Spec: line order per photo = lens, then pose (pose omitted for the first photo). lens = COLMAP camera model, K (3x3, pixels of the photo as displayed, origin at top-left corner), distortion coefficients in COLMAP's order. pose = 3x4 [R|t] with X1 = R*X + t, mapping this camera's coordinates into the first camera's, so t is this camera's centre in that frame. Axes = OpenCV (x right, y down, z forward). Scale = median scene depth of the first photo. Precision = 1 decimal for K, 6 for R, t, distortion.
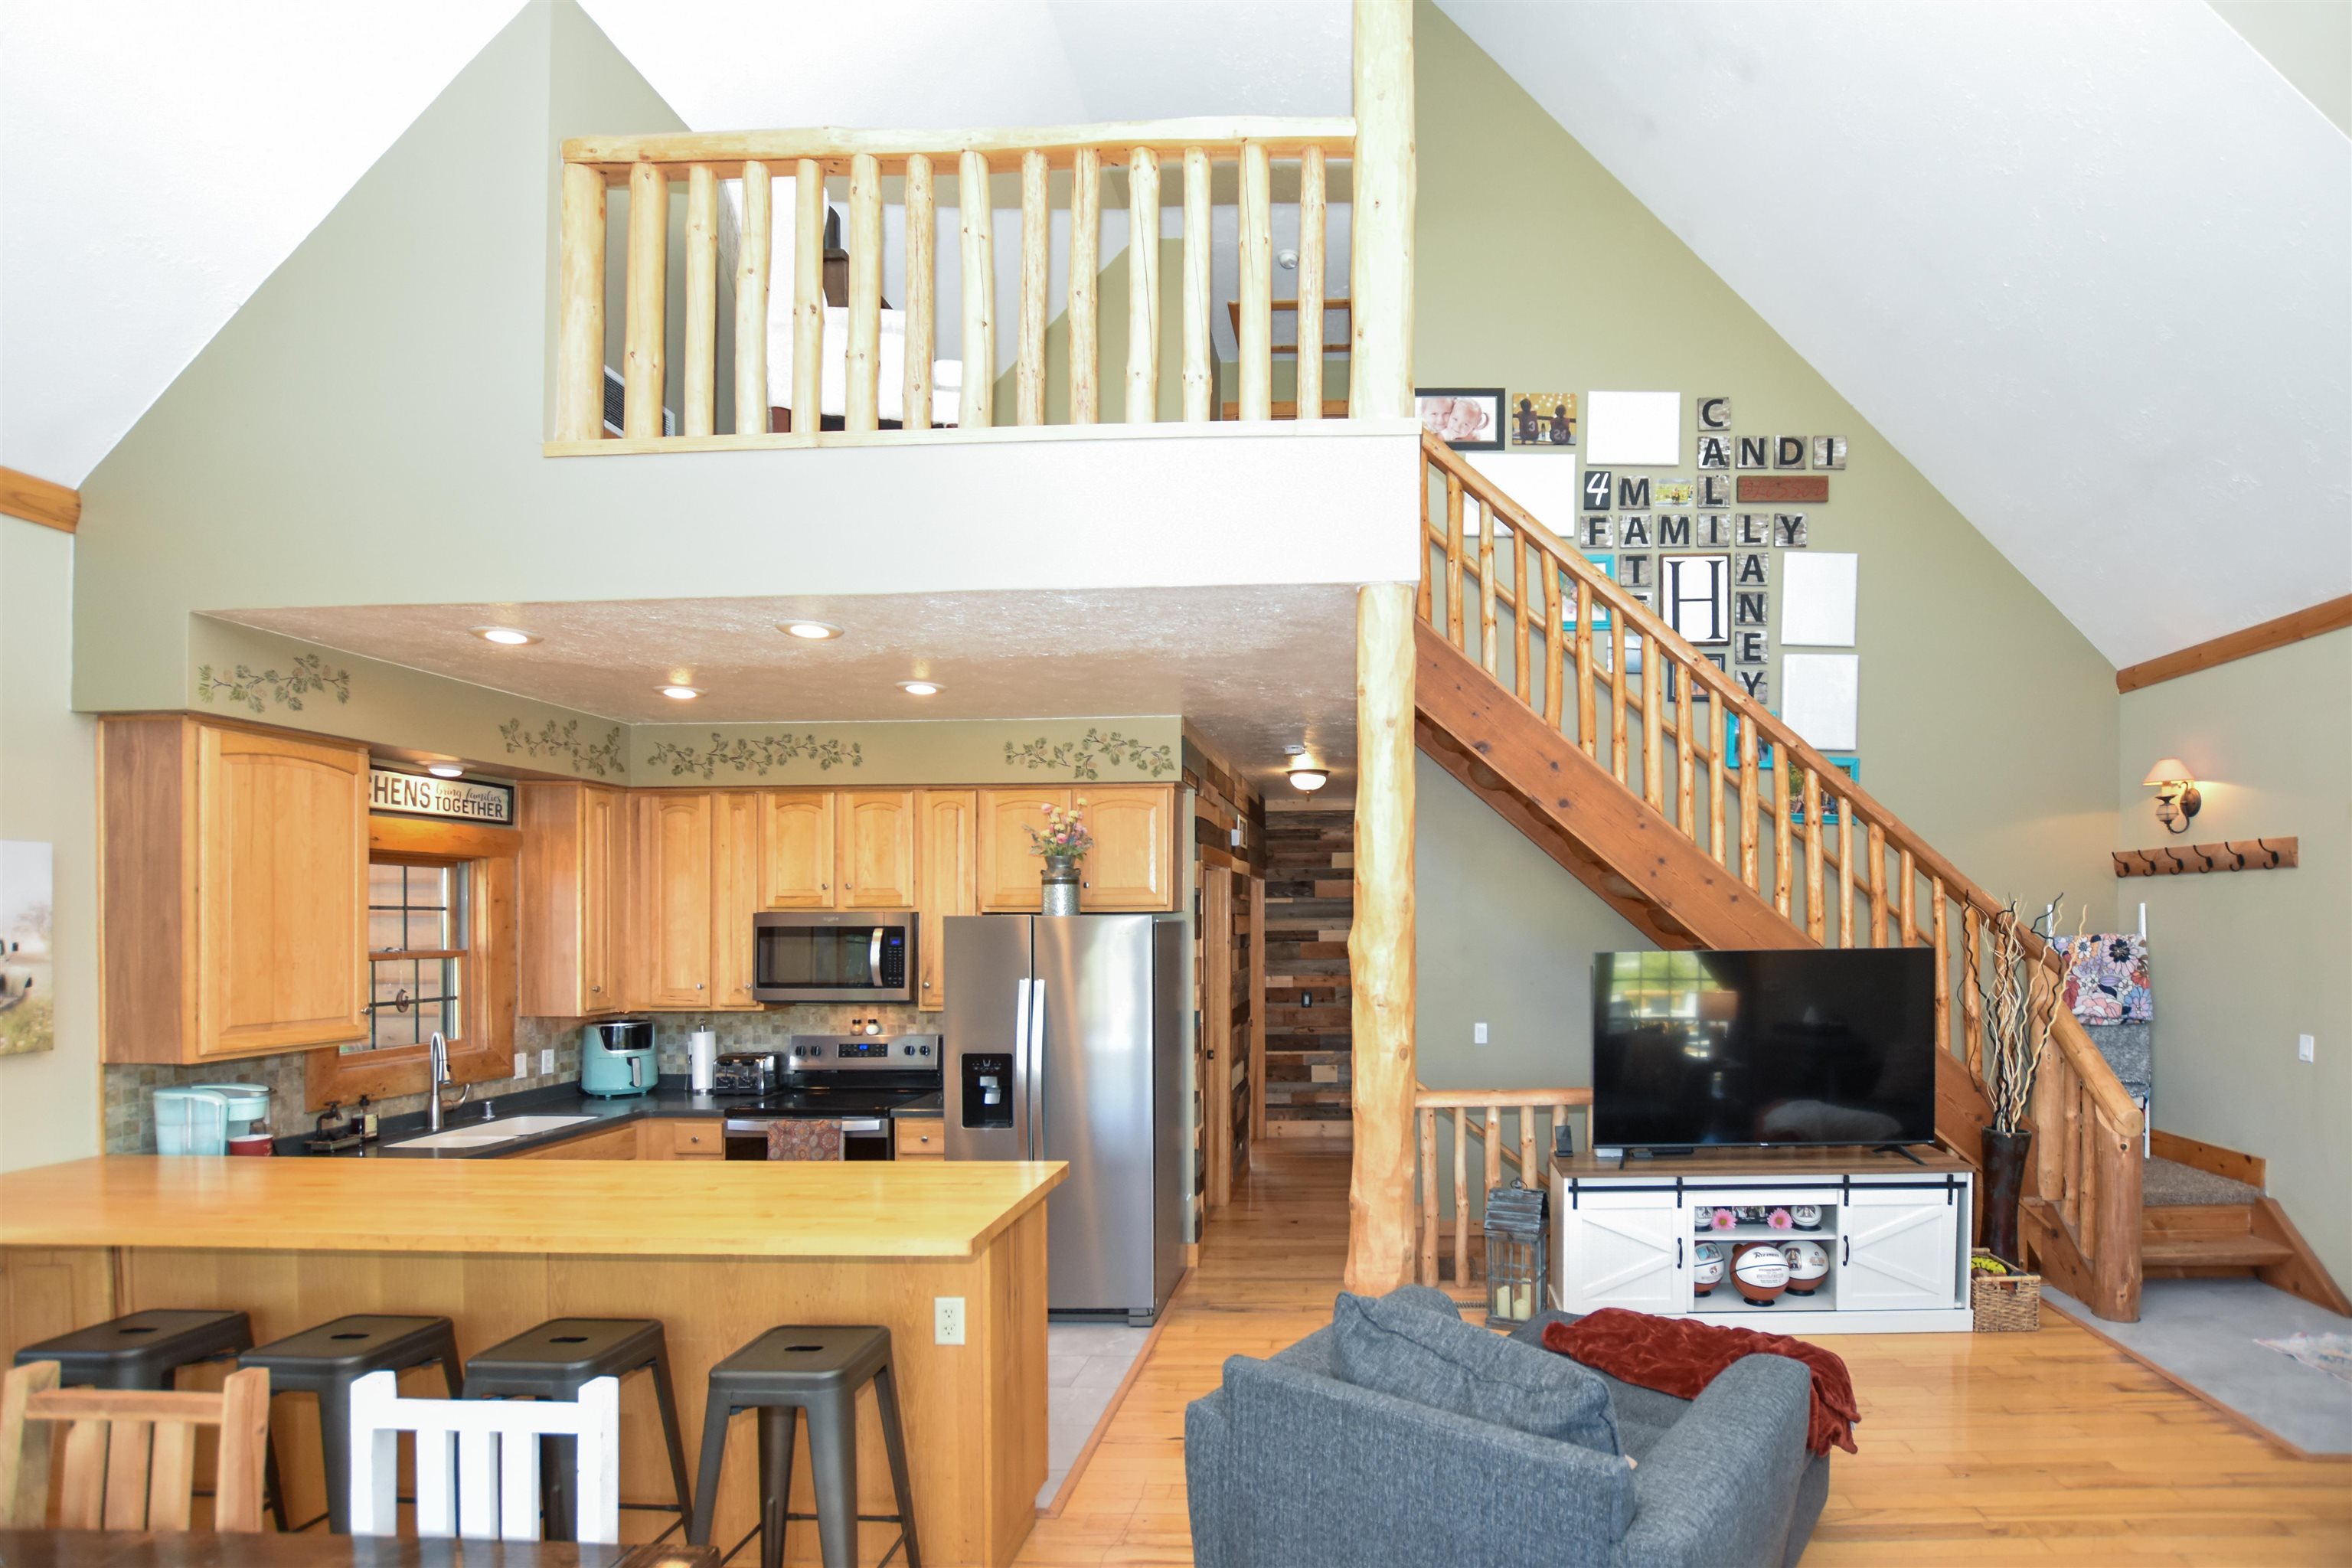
lens RADIAL K [[1071.8, 0, 1362.0], [0, 1071.8, 919.7], [0, 0, 1]] dist [-0.032593, 0.000240]
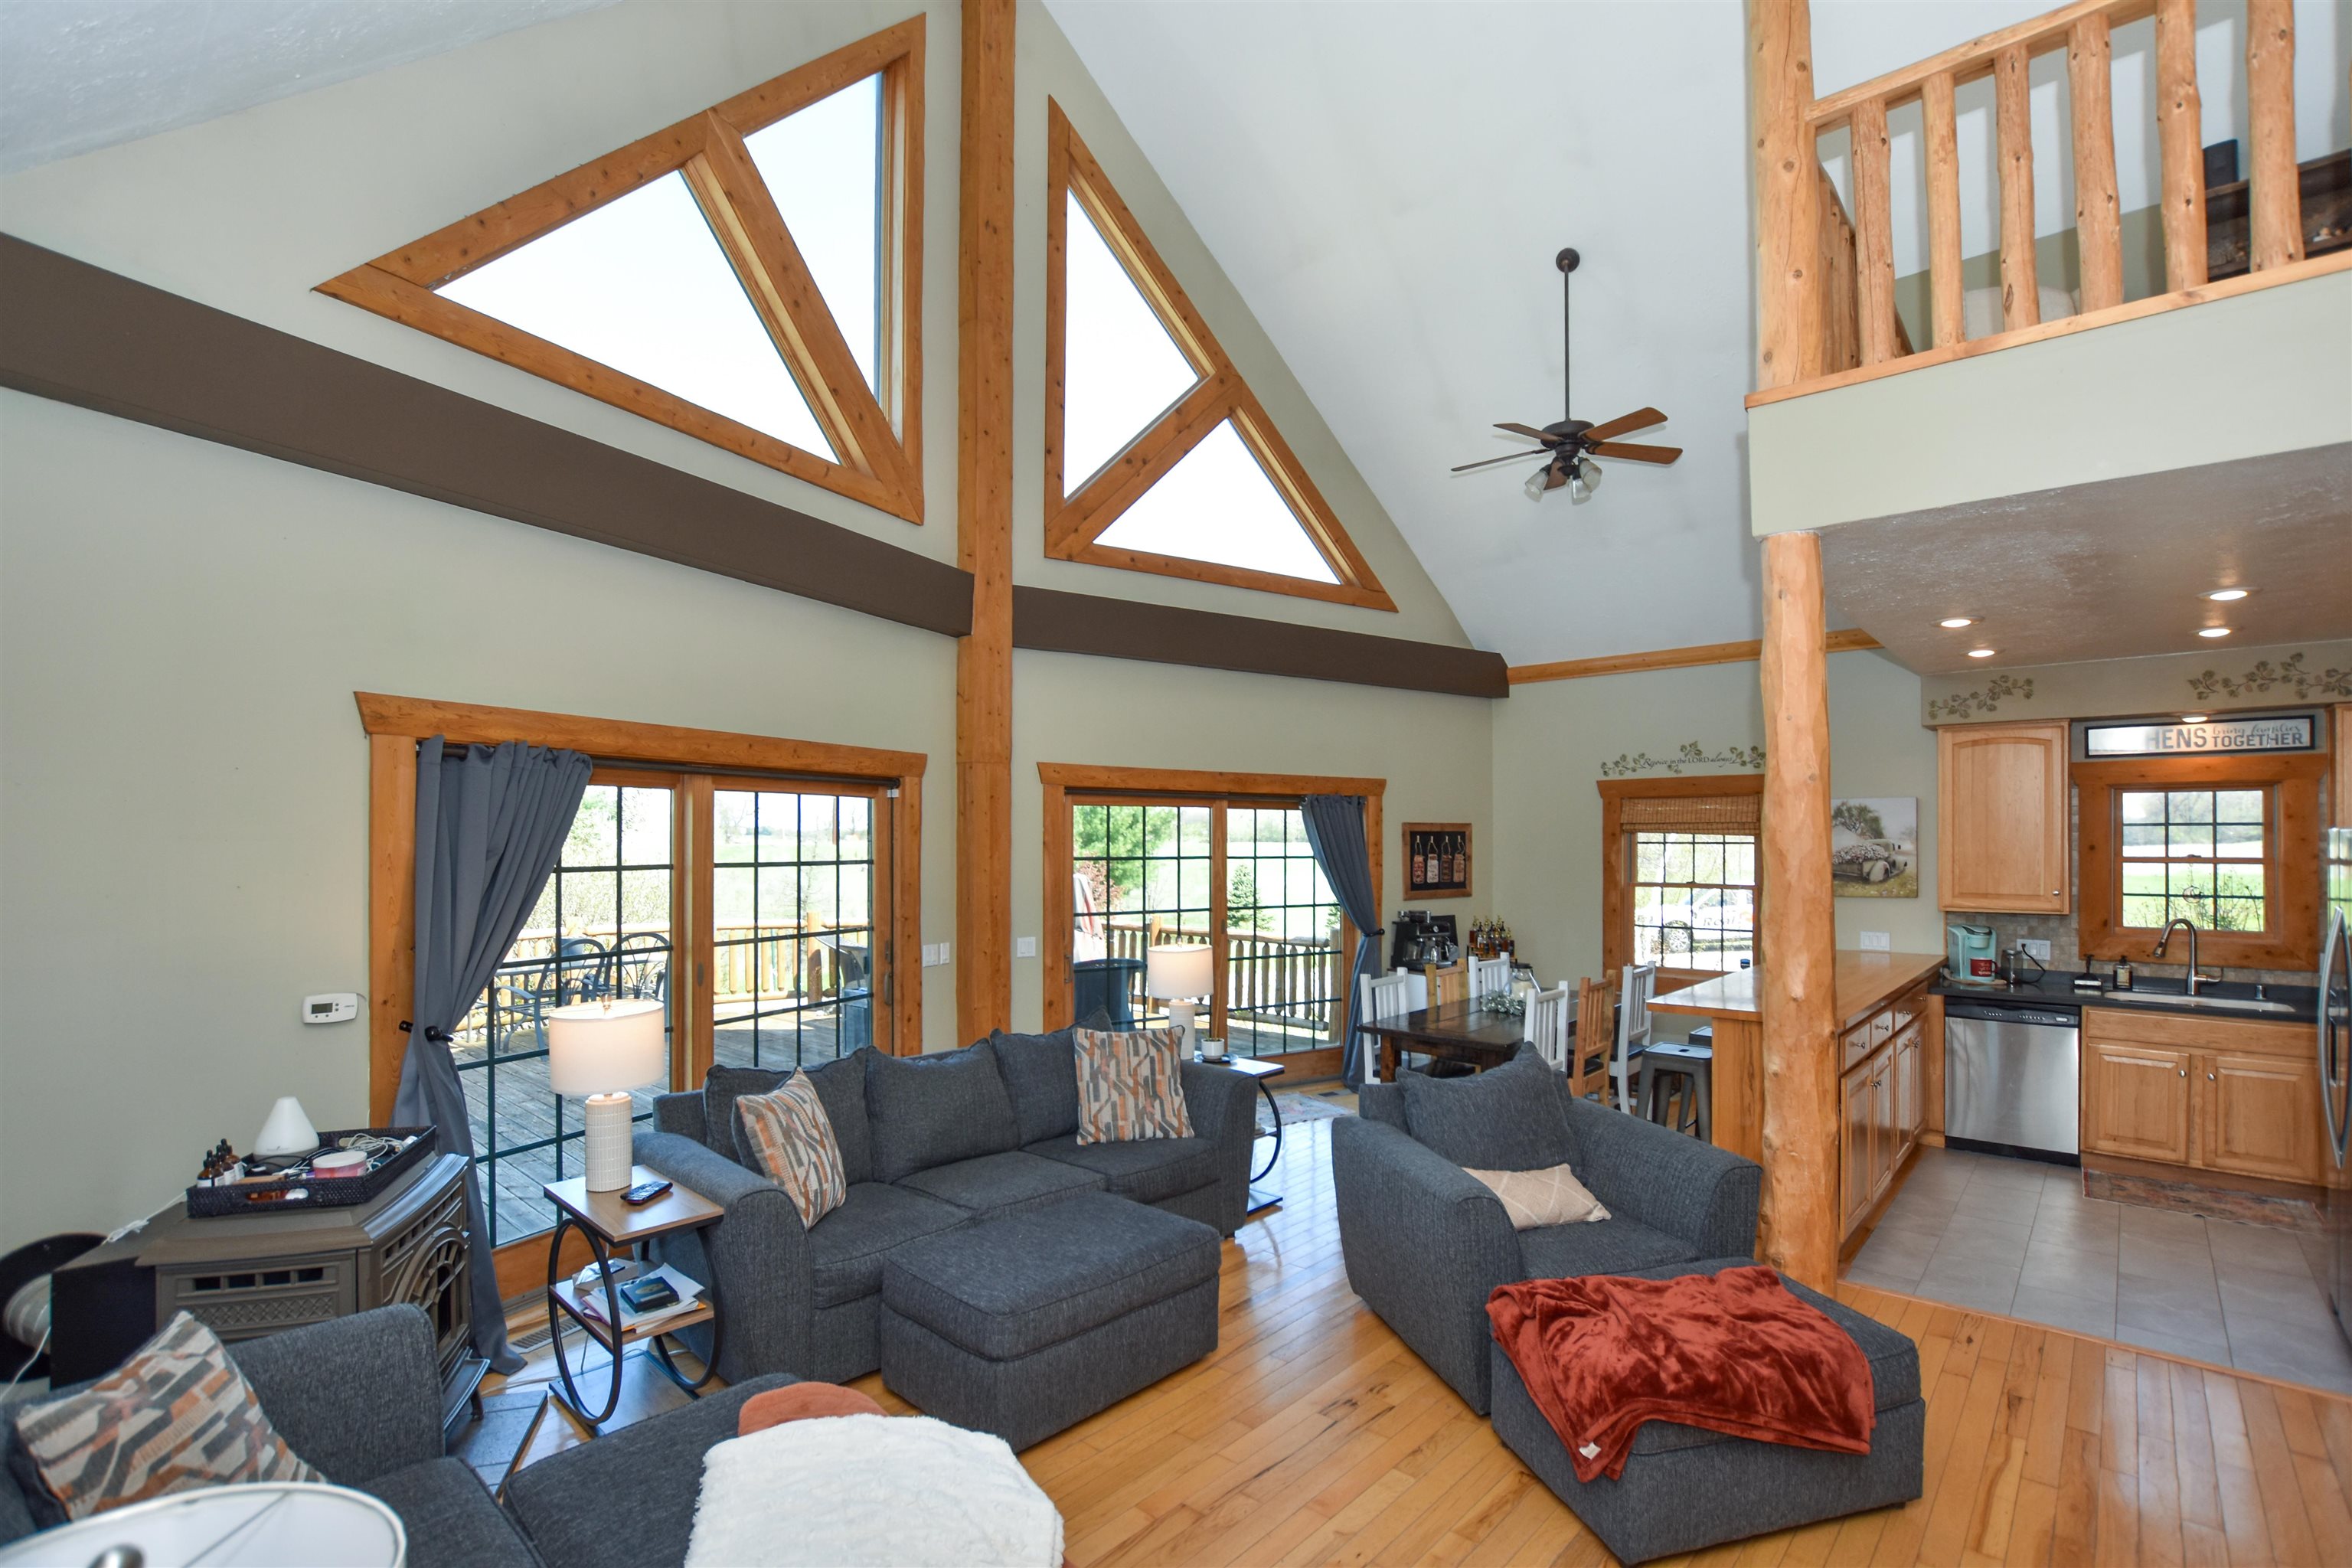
lens RADIAL K [[1076.3, 0, 1203.2], [0, 1076.3, 841.2], [0, 0, 1]] dist [-0.023991, -0.000535]
pose [[-0.654313, 0.009063, -0.756170, 0.842985], [0.004653, 0.999958, 0.007959, -0.006273], [0.756210, 0.001689, -0.654327, 0.855432]]
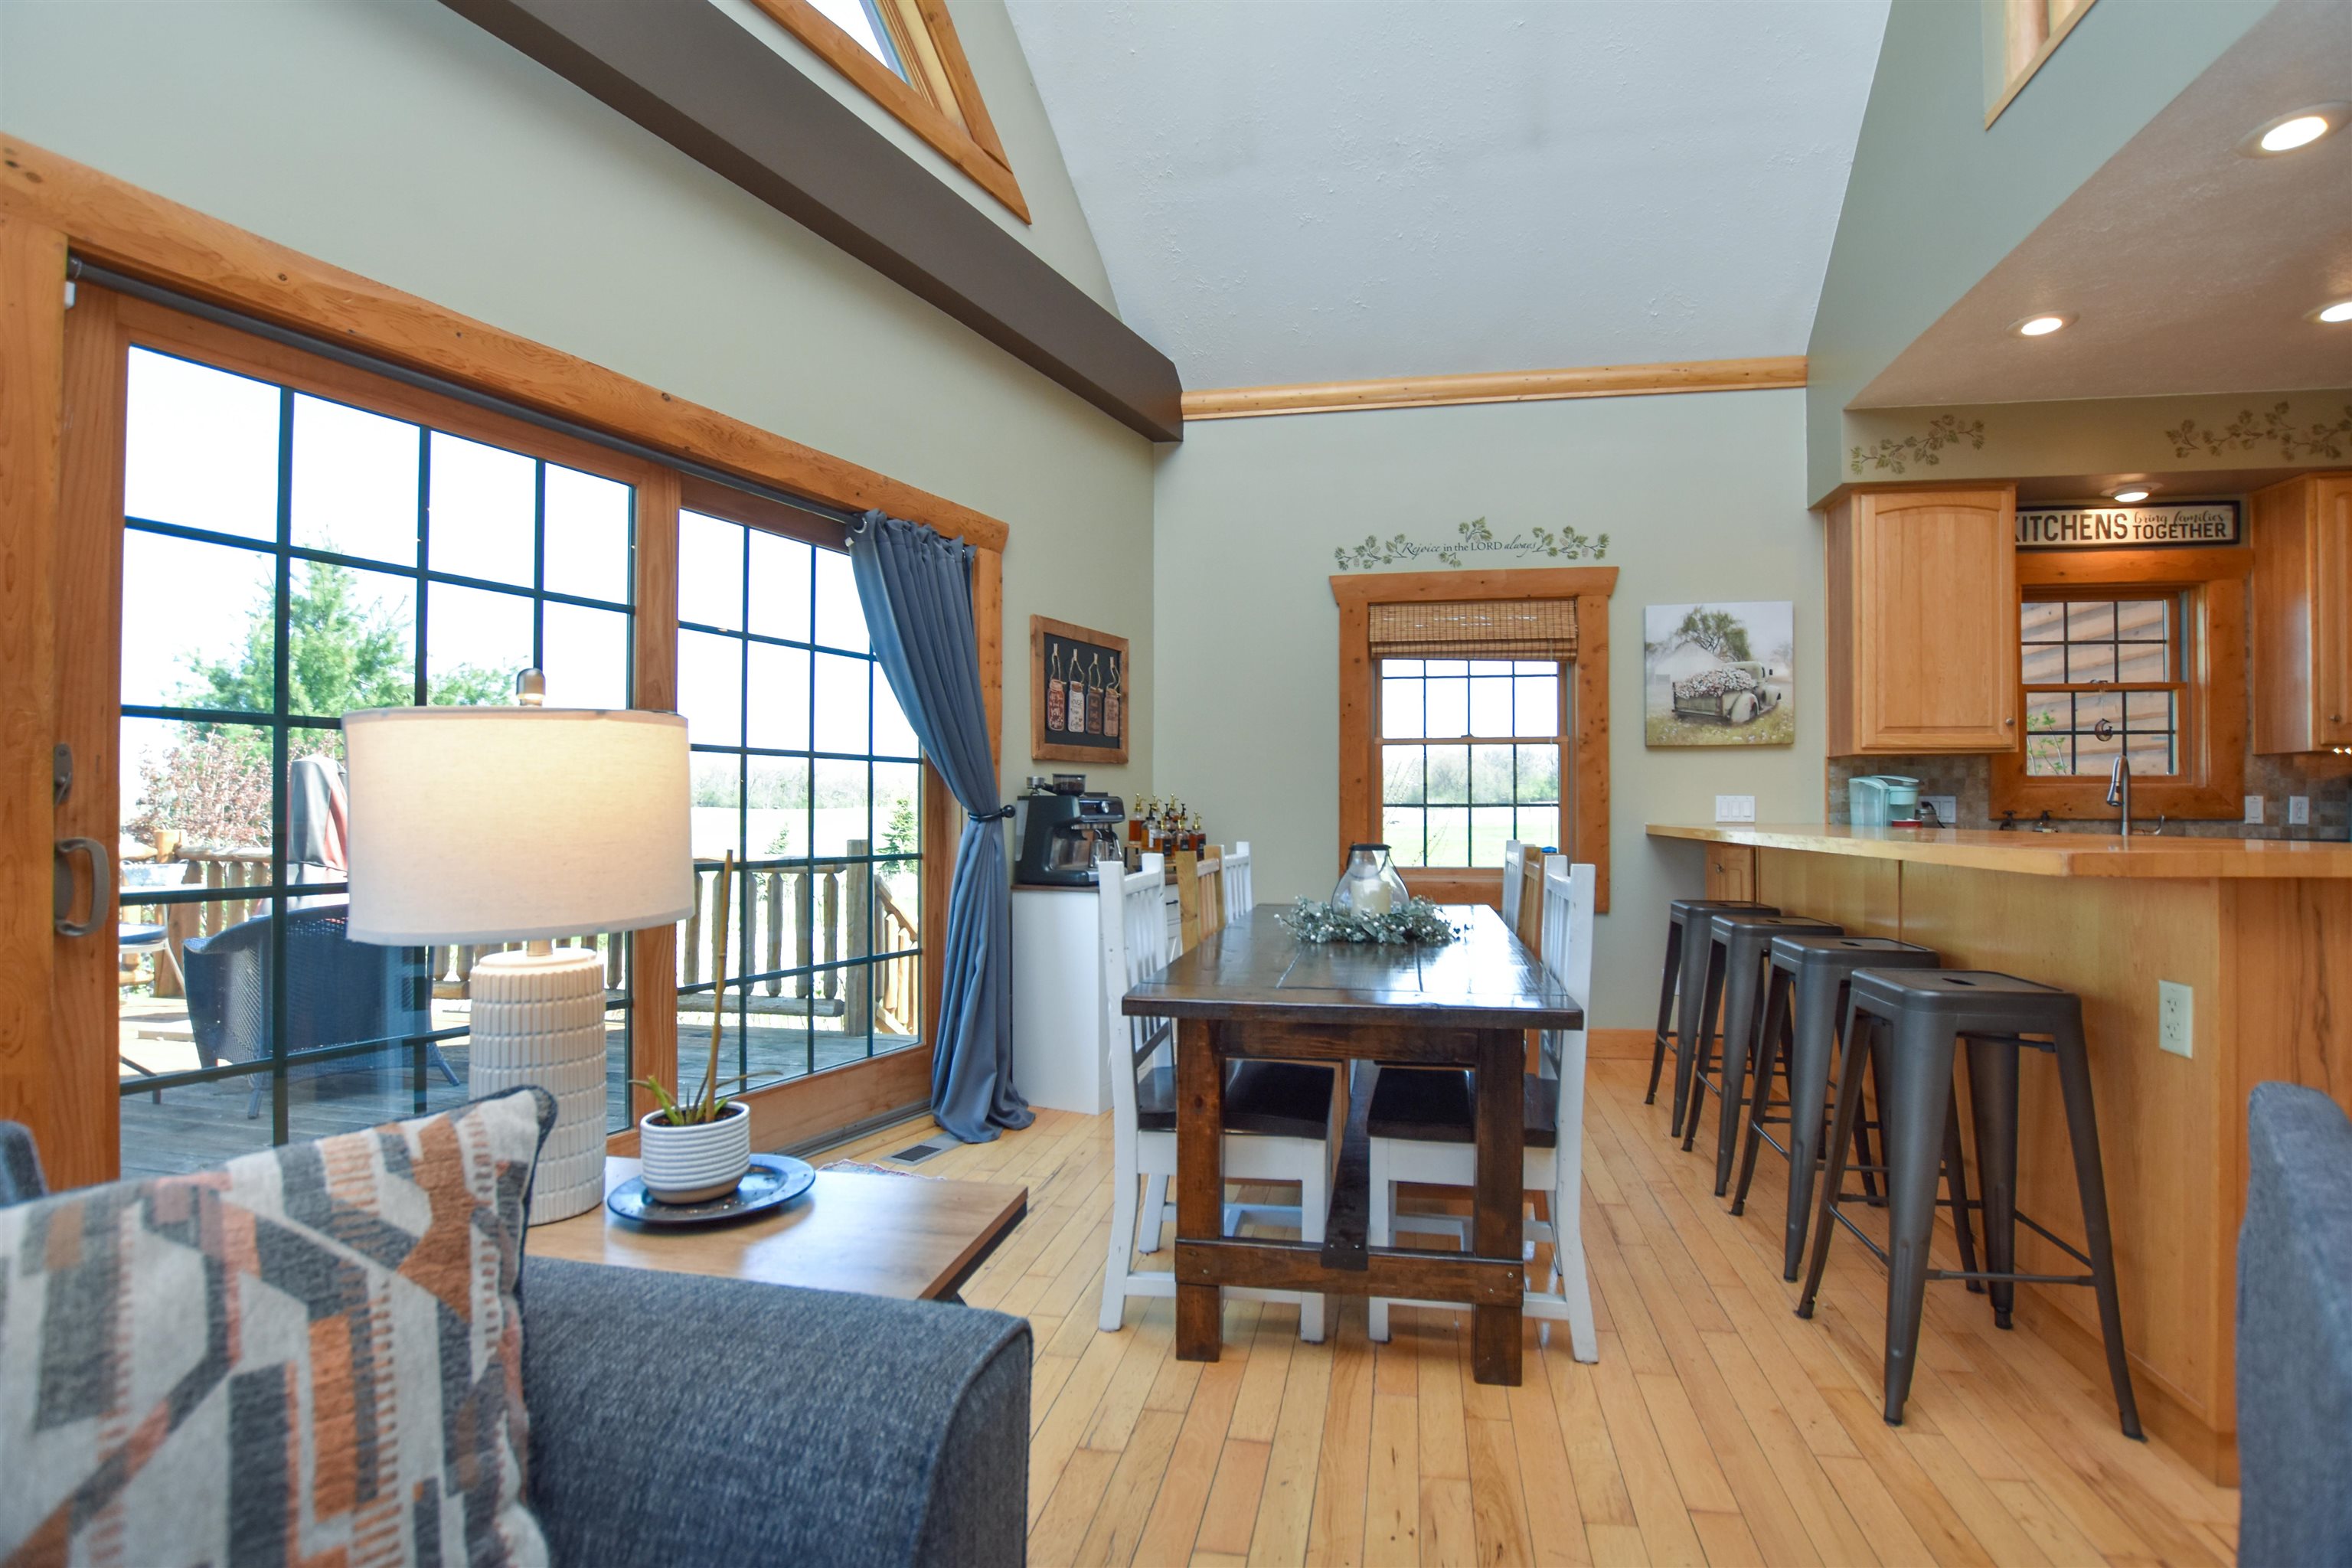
lens RADIAL K [[1063.5, 0, 1238.0], [0, 1063.5, 800.7], [0, 0, 1]] dist [-0.026631, 0.000260]
pose [[-0.150795, -0.000020, -0.988565, 0.210635], [-0.001745, 0.999998, 0.000246, 0.137125], [0.988563, 0.001763, -0.150795, 0.286911]]
